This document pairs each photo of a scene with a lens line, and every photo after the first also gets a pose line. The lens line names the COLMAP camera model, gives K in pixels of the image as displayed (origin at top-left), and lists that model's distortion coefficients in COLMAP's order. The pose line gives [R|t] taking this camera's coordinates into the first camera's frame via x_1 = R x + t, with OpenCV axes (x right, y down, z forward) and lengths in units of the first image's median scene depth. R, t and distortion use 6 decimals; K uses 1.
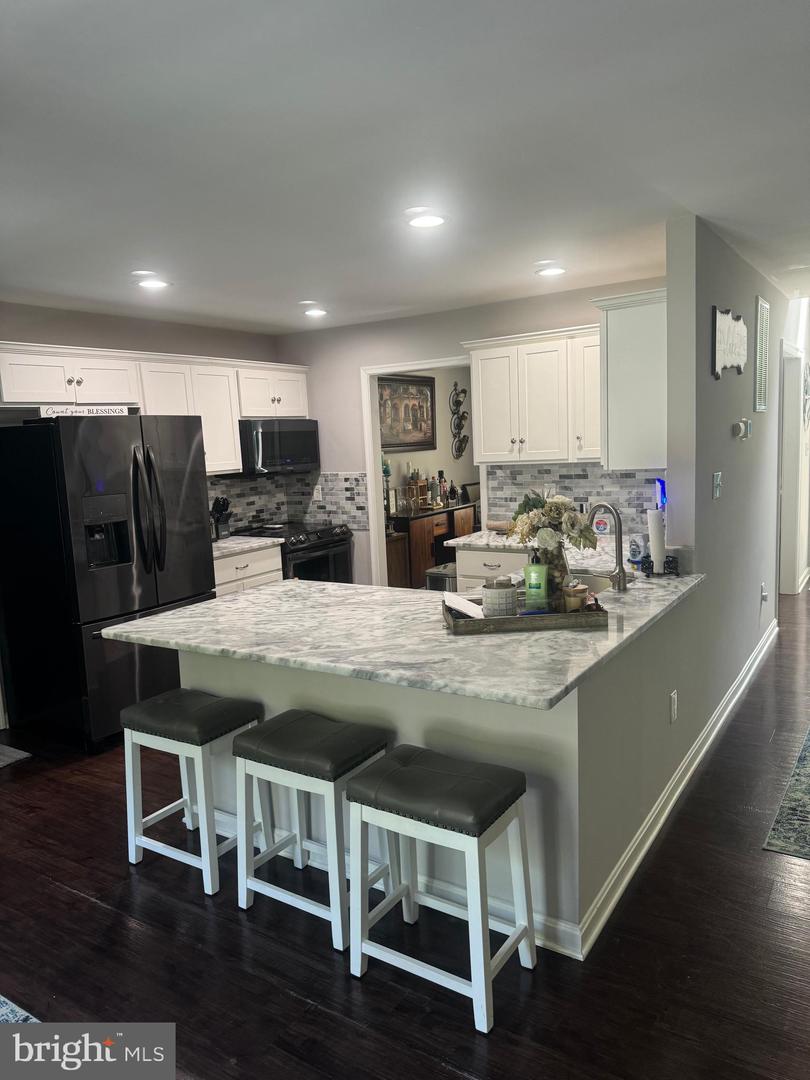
lens RADIAL K [[768.6, 0, 405.0], [0, 768.6, 540.0], [0, 0, 1]] dist [0.006735, 0.000510]
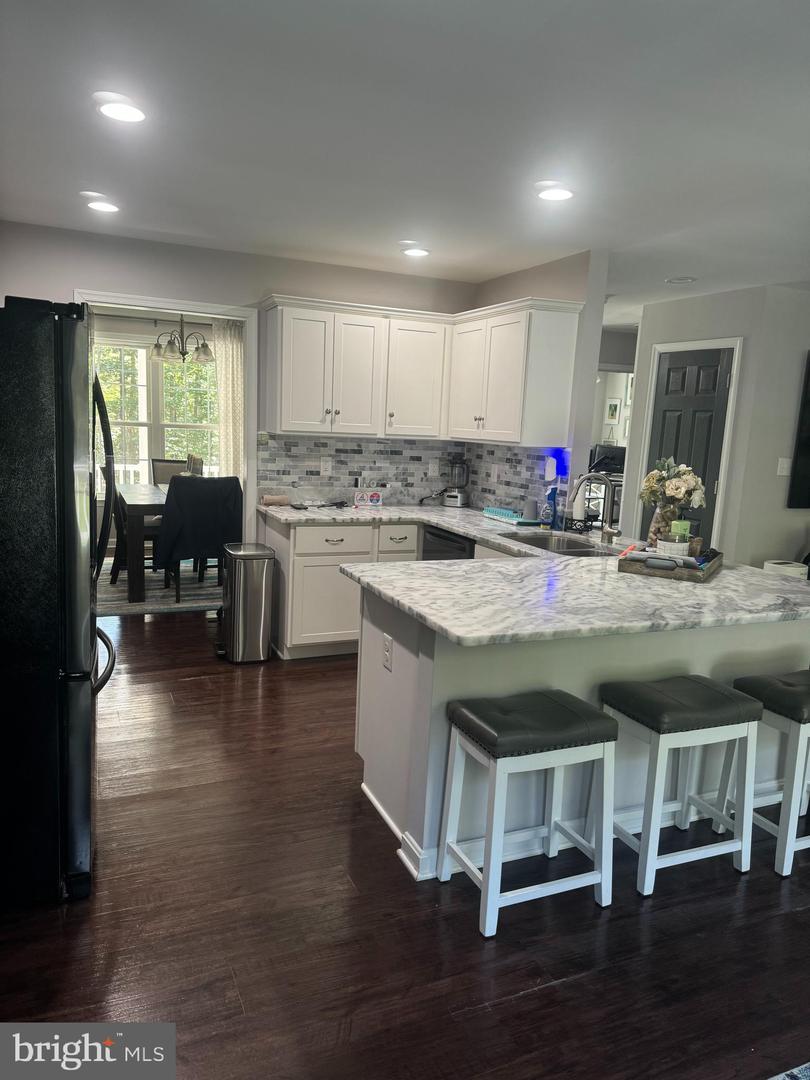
lens RADIAL K [[768.6, 0, 405.0], [0, 768.6, 540.0], [0, 0, 1]] dist [0.006735, 0.000510]
pose [[0.541816, -0.054032, 0.838759, -0.622597], [0.033624, 0.998526, 0.042604, -0.005411], [-0.839824, 0.005119, 0.542834, 0.391585]]
